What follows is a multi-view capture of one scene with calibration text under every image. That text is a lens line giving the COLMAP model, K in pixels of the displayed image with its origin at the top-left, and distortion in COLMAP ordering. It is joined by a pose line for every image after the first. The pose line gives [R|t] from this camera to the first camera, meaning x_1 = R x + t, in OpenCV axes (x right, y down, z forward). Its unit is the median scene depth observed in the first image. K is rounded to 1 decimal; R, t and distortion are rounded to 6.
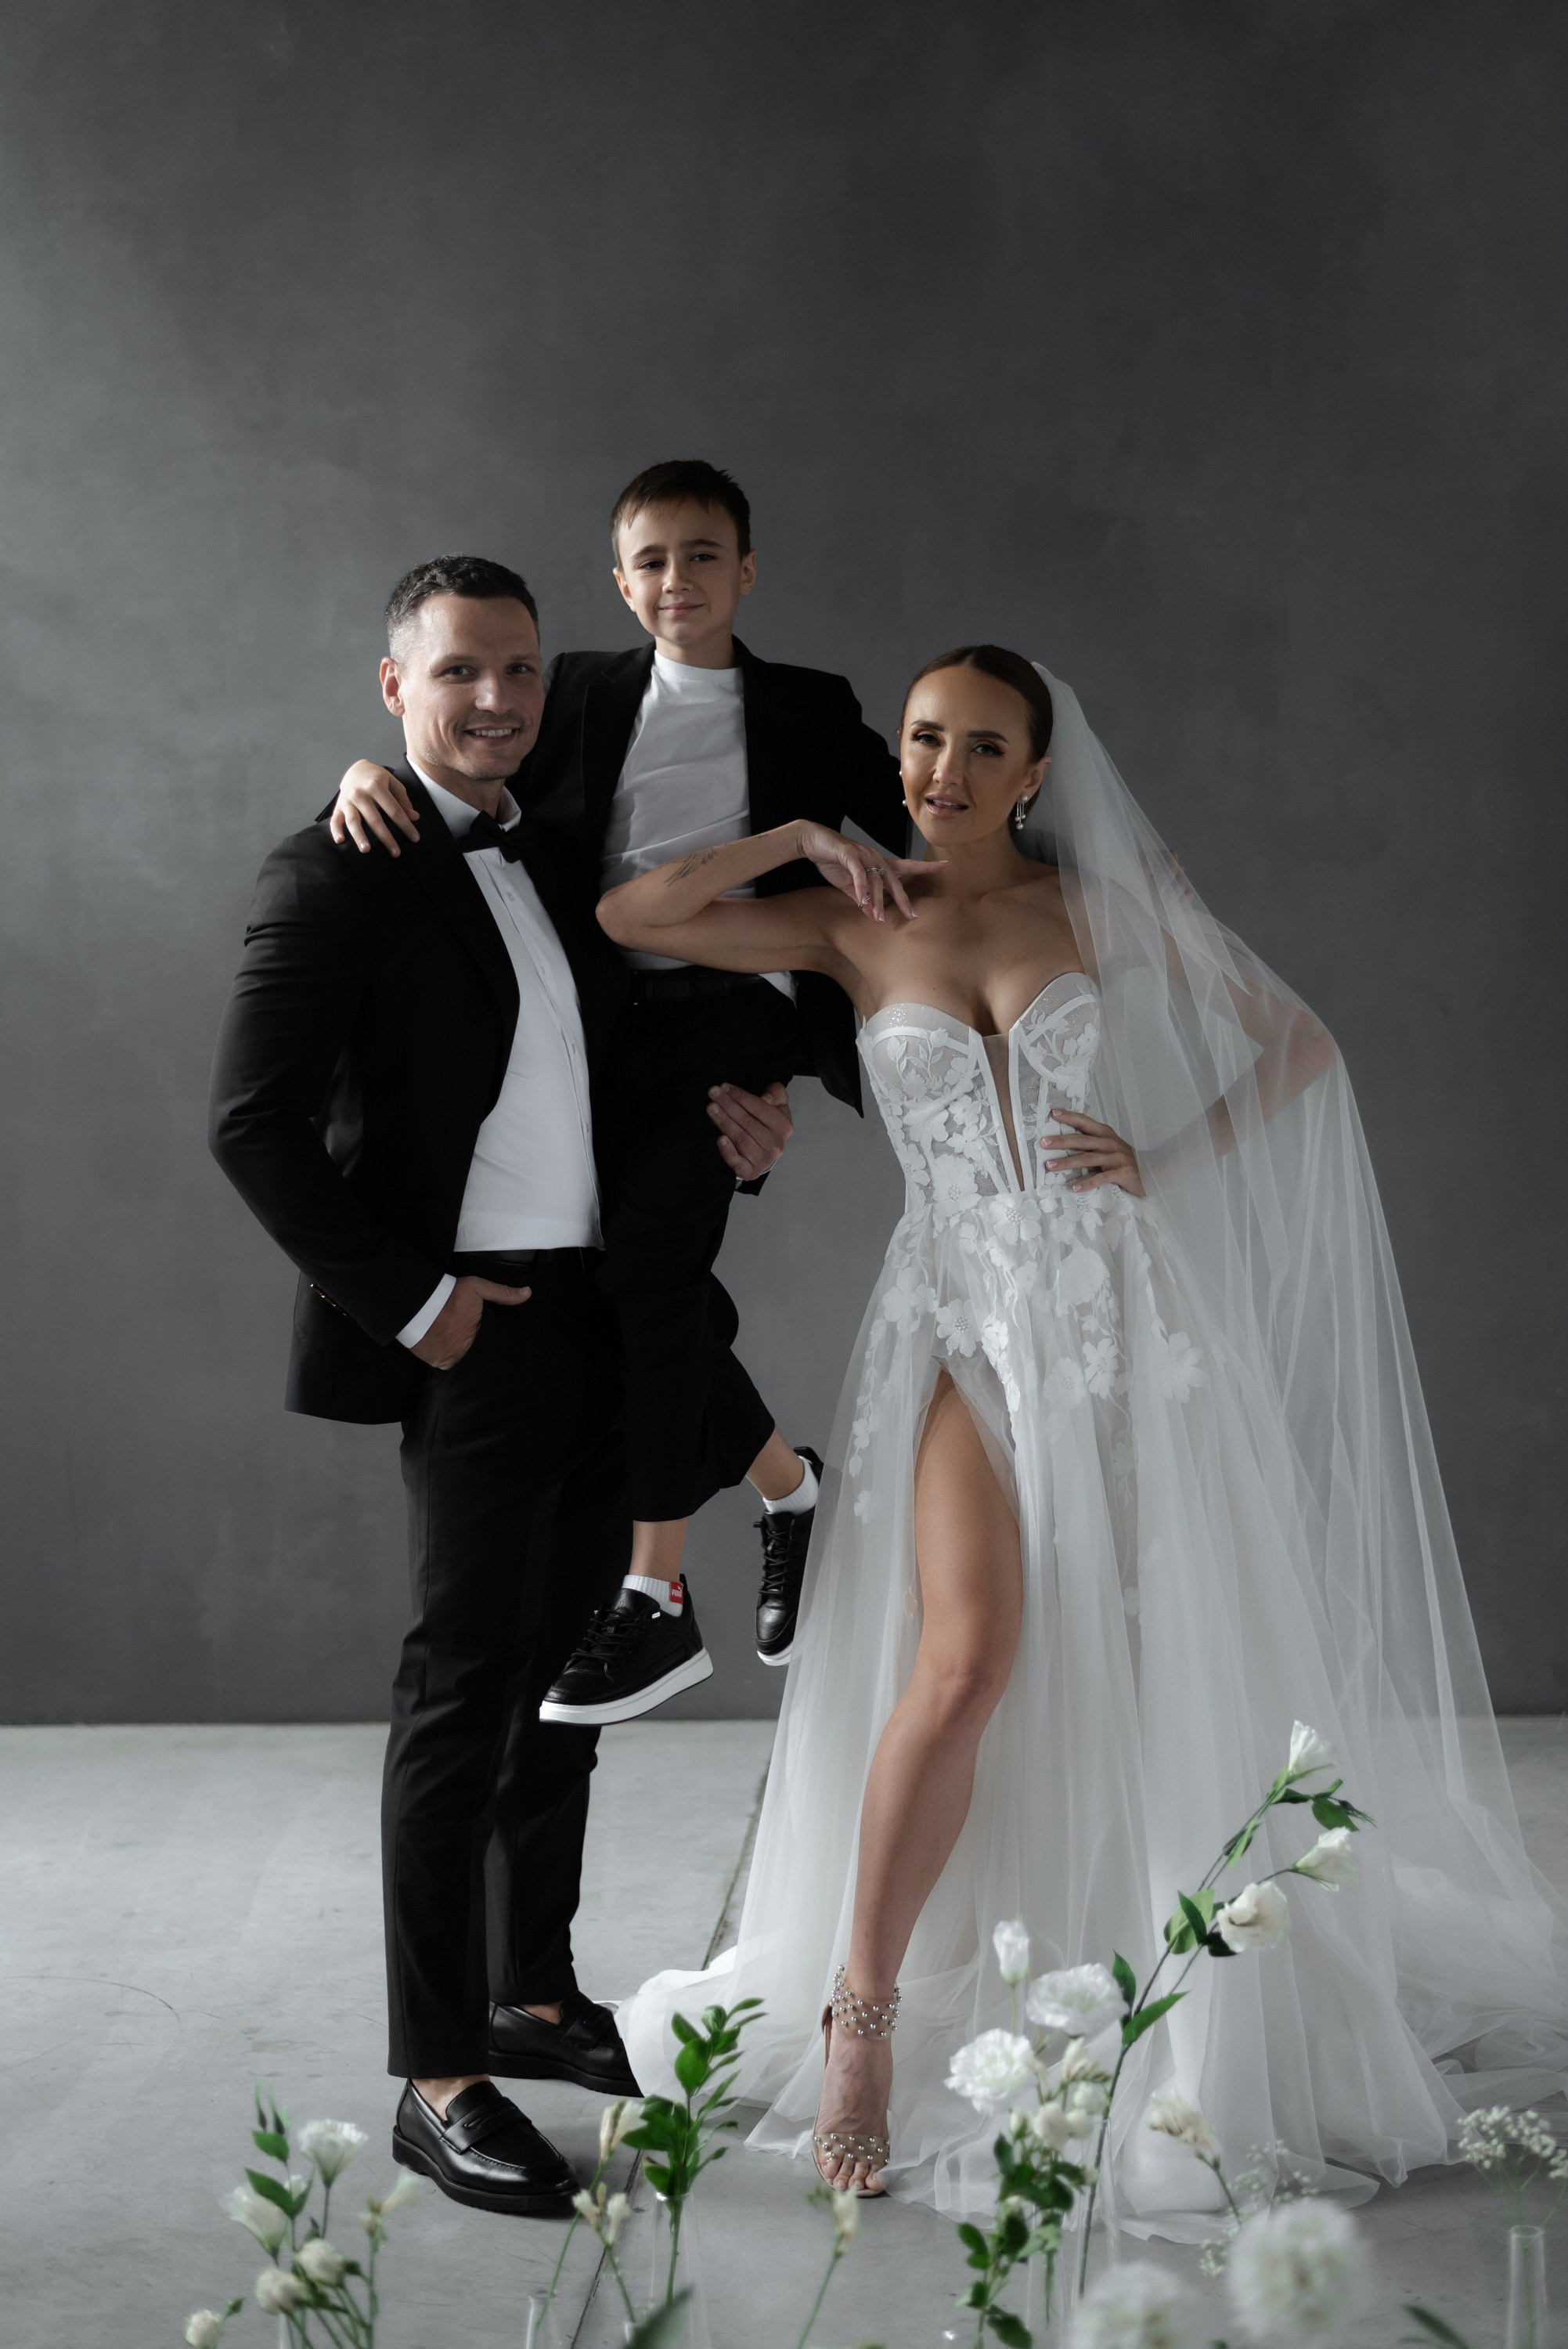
lens RADIAL K [[3342.0, 0, 784.0], [0, 3342.0, 1174.5], [0, 0, 1]] dist [0.015749, -0.025637]
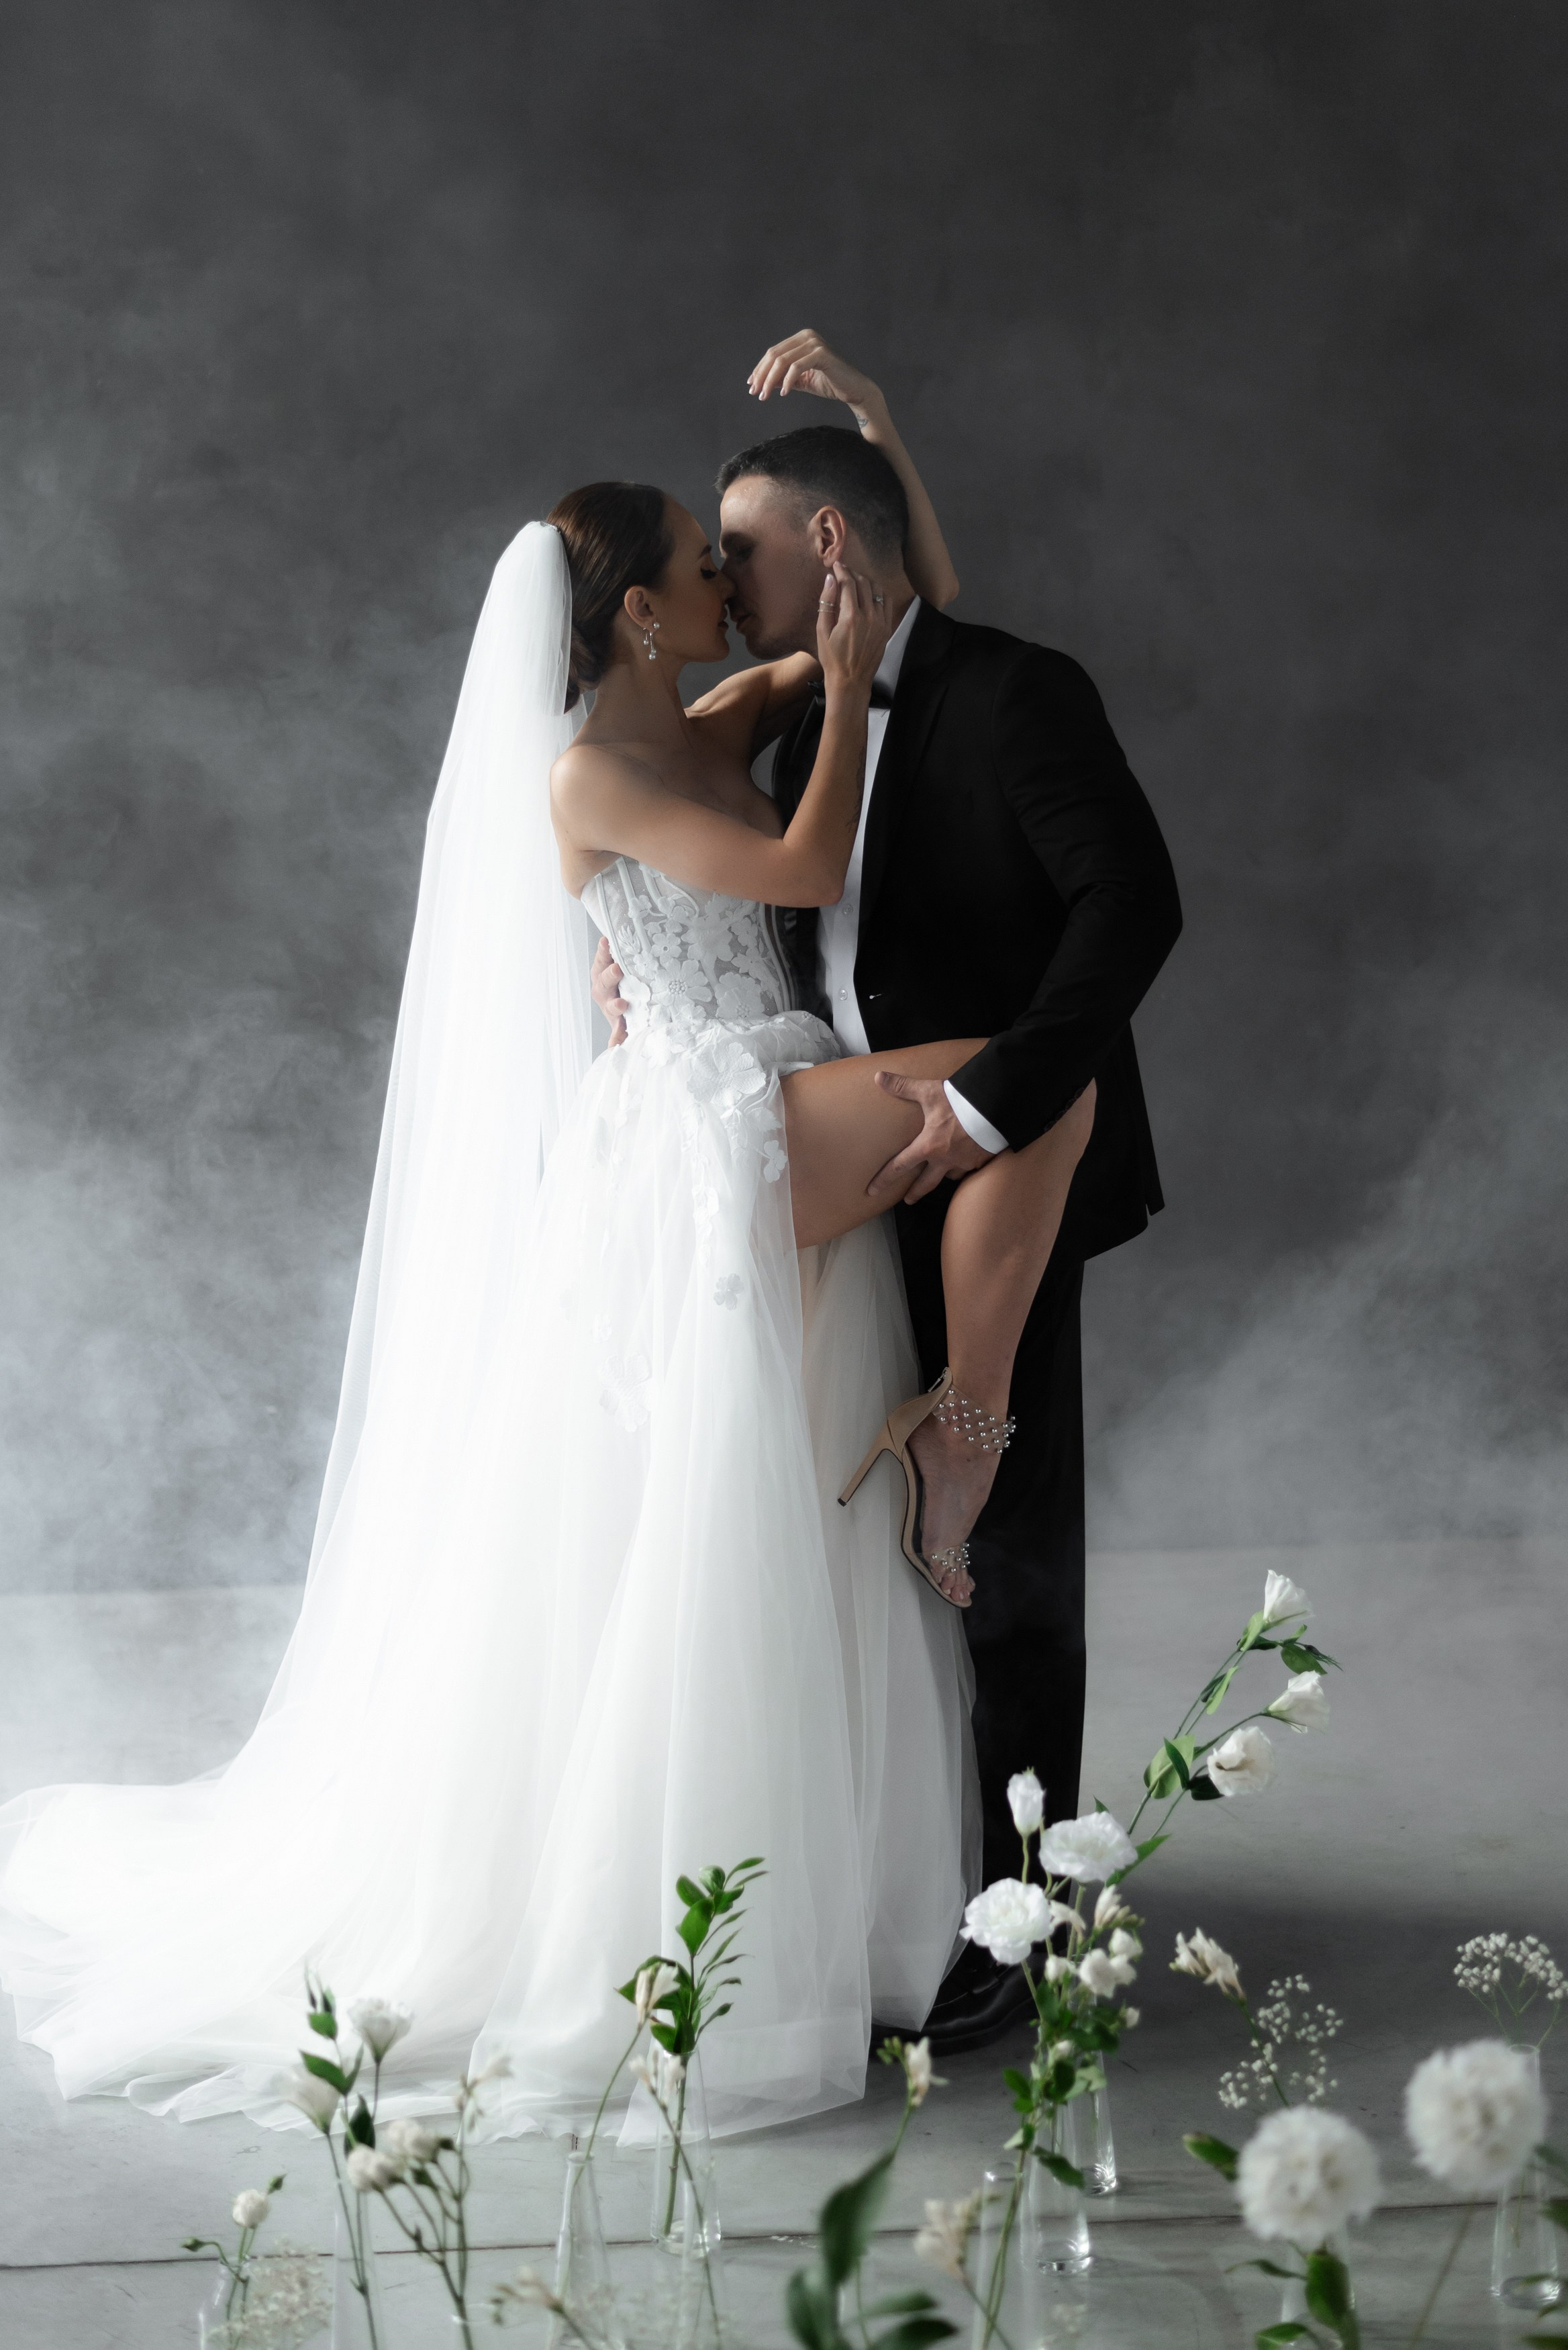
lens RADIAL K [[3343.3, 0, 784.0], [0, 3343.3, 1175.0], [0, 0, 1]] dist [0.015749, -0.025637]
pose [[0.993744, -0.017604, 0.110287, -0.115219], [0.012068, 0.998643, 0.050667, -0.013304], [-0.111029, -0.049019, 0.992608, -0.000610]]
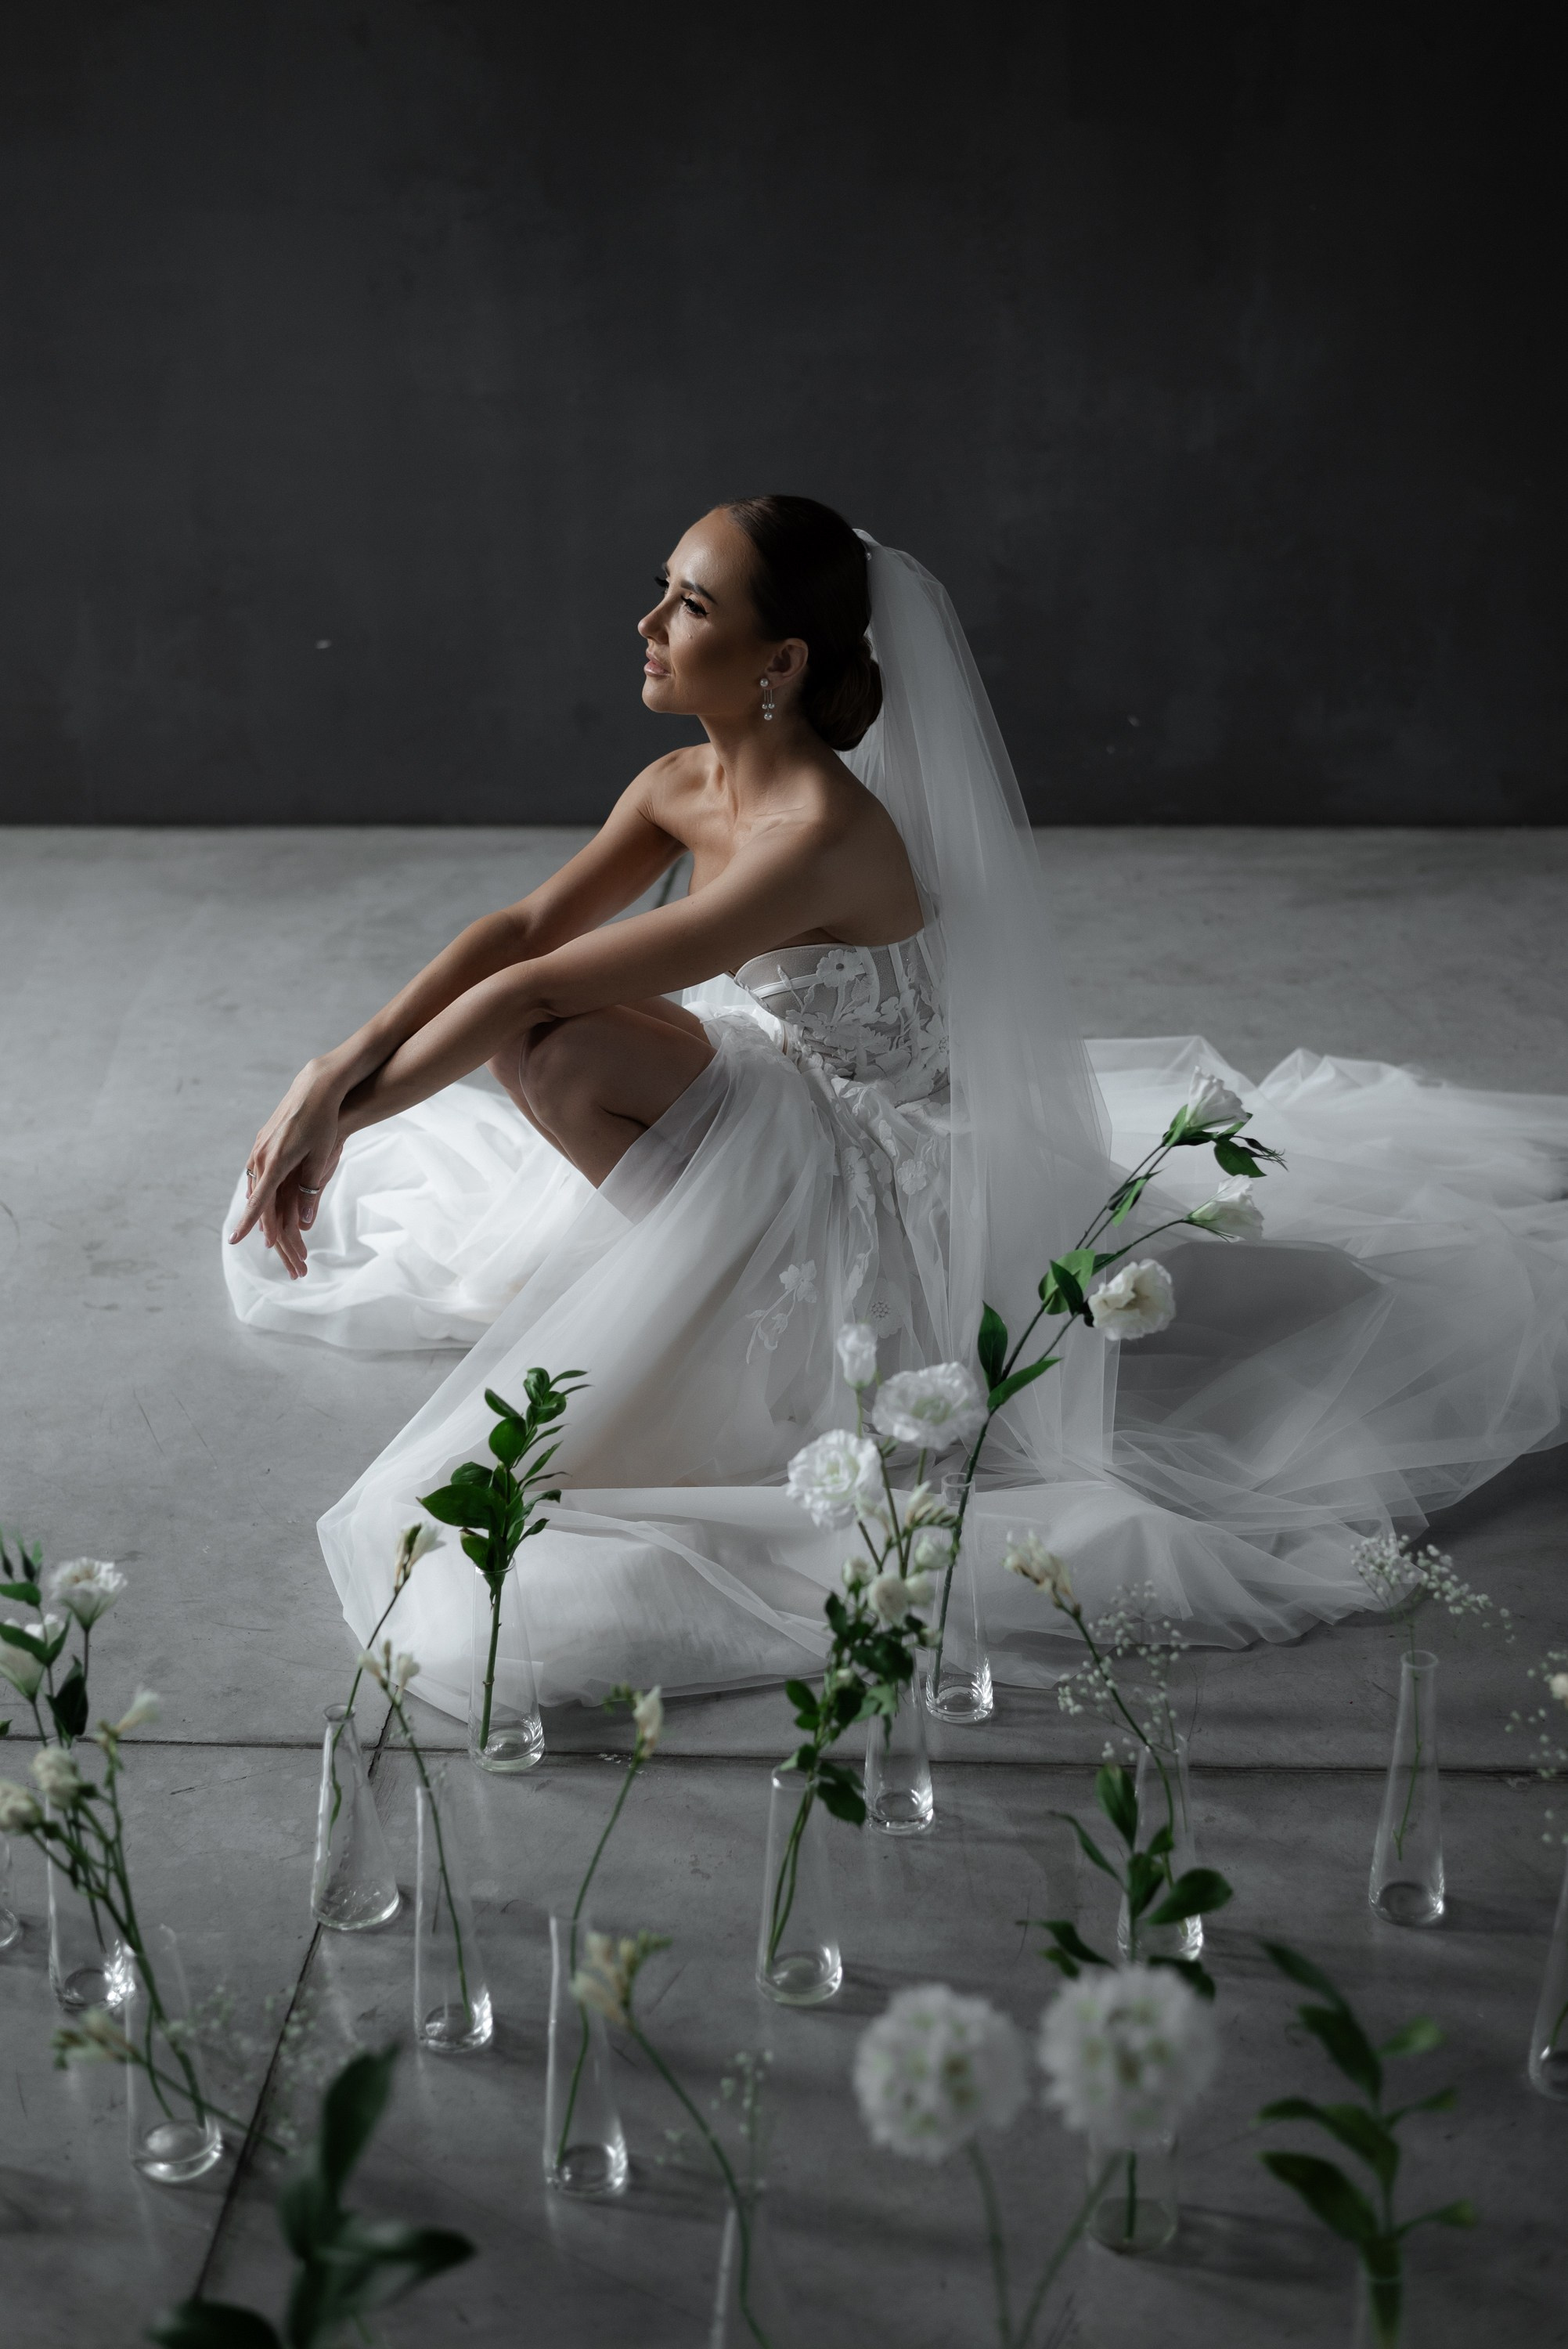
lens RADIAL K [[3236.0, 0, 724.7], [0, 3236.0, 1178.1], [0, 0, 1]] dist [0.008100, 0.015089]
pose [[0.999939, -0.001935, -0.010845, 0.042579], [0.005438, 0.942859, 0.333148, -0.096106], [0.009581, -0.333187, 0.942812, 0.211692]]
